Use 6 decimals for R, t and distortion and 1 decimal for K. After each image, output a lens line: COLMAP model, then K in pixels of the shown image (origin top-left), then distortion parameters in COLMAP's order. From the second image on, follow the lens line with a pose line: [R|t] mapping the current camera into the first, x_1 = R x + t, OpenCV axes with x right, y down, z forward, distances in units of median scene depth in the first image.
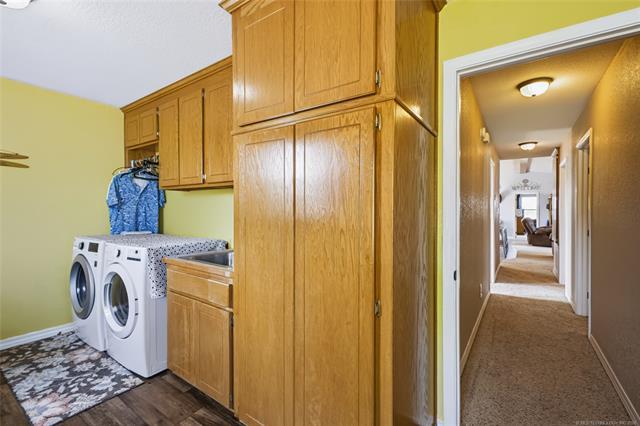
lens RADIAL K [[282.4, 0, 317.4], [0, 282.4, 209.5], [0, 0, 1]] dist [0.012497, -0.003018]
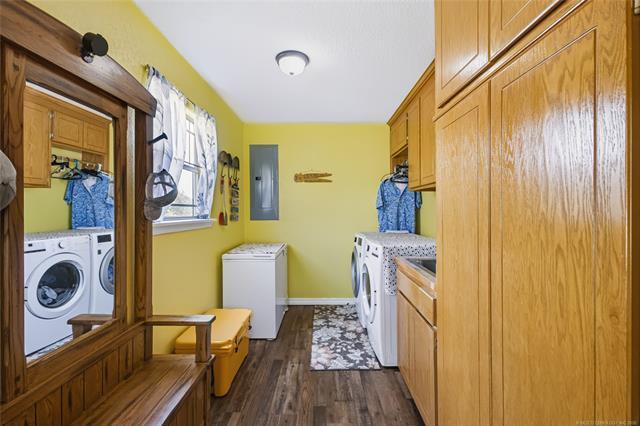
lens RADIAL K [[282.4, 0, 321.2], [0, 282.4, 211.7], [0, 0, 1]] dist [0.012497, -0.003018]
pose [[0.578127, -0.004755, -0.815933, 0.142379], [0.008828, 0.999961, 0.000427, 0.001304], [0.815899, -0.007450, 0.578147, 0.183794]]
